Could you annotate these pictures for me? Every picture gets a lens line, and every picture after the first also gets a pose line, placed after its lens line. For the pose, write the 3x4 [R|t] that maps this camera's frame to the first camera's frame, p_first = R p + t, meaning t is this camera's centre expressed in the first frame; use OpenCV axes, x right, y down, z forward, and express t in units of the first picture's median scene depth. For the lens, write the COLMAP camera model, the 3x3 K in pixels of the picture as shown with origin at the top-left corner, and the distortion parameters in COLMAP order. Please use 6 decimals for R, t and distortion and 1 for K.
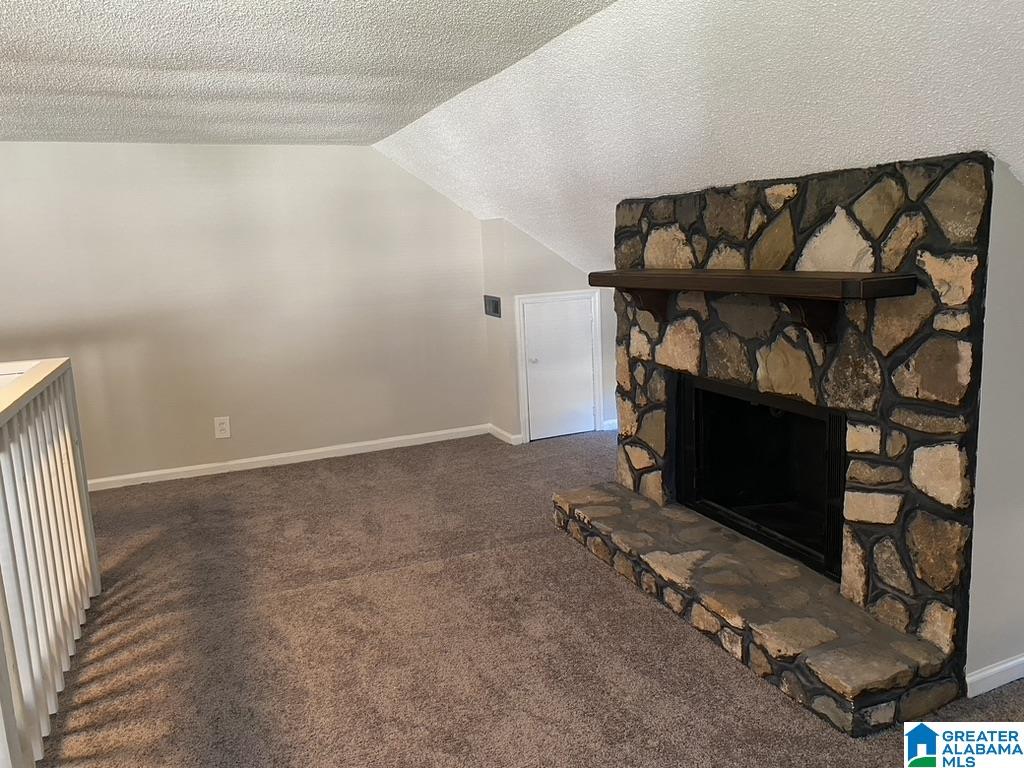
lens RADIAL K [[778.5, 0, 512.0], [0, 778.5, 384.0], [0, 0, 1]] dist [0.004349, -0.054910]
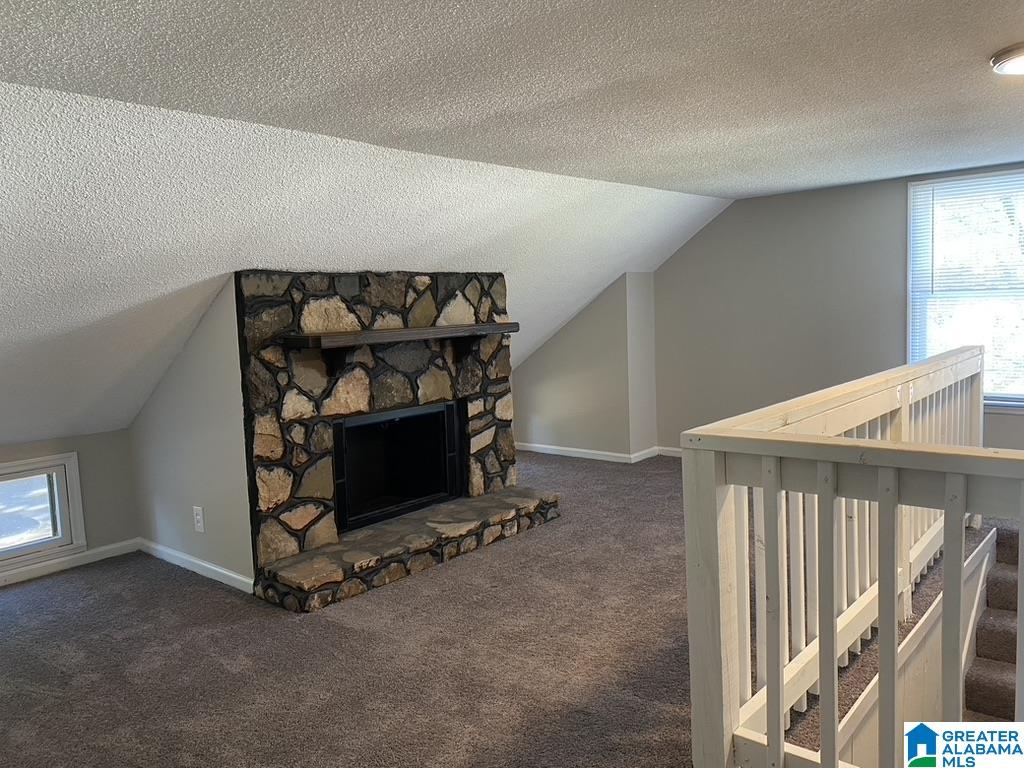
lens RADIAL K [[778.5, 0, 512.0], [0, 778.5, 384.0], [0, 0, 1]] dist [0.004349, -0.054910]
pose [[-0.470934, -0.014505, 0.882049, -1.190754], [0.220393, 0.966224, 0.133559, -0.205814], [-0.854194, 0.257295, -0.451831, 1.601185]]
